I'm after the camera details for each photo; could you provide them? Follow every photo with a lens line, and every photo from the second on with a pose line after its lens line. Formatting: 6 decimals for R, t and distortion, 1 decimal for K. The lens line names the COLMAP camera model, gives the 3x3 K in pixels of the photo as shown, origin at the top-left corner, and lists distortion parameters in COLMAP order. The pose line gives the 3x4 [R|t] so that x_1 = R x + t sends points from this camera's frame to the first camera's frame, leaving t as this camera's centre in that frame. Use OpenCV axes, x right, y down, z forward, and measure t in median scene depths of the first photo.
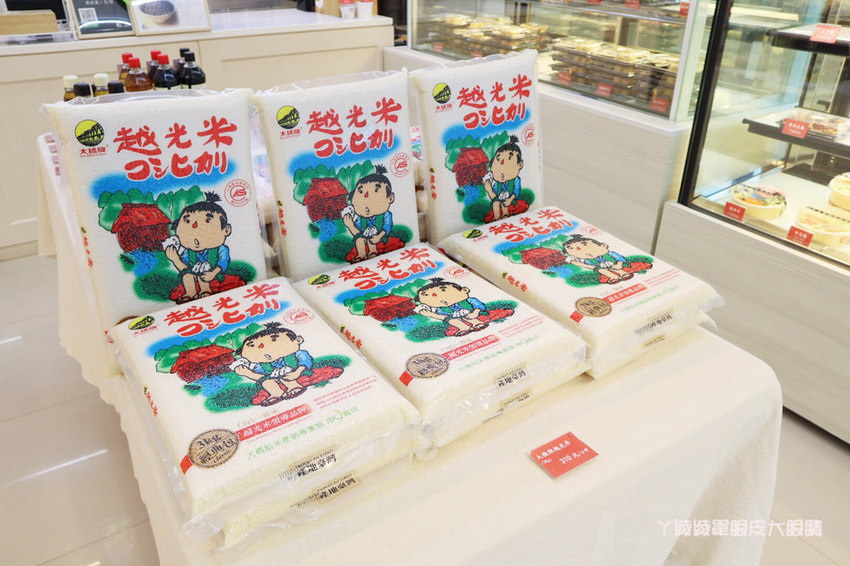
lens RADIAL K [[644.0, 0, 424.8], [0, 644.0, 282.6], [0, 0, 1]] dist [-0.014008, 0.002081]
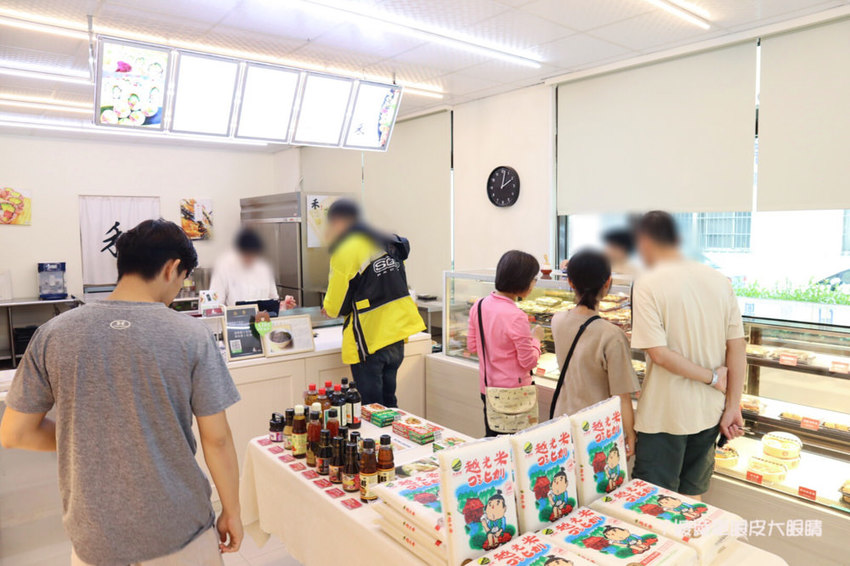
lens RADIAL K [[593.4, 0, 426.5], [0, 593.4, 280.1], [0, 0, 1]] dist [-0.039601, 0.000577]
pose [[0.994930, -0.039370, 0.092545, -0.624142], [0.073096, 0.915100, -0.396546, -0.020841], [-0.069076, 0.401300, 0.913338, -0.829755]]
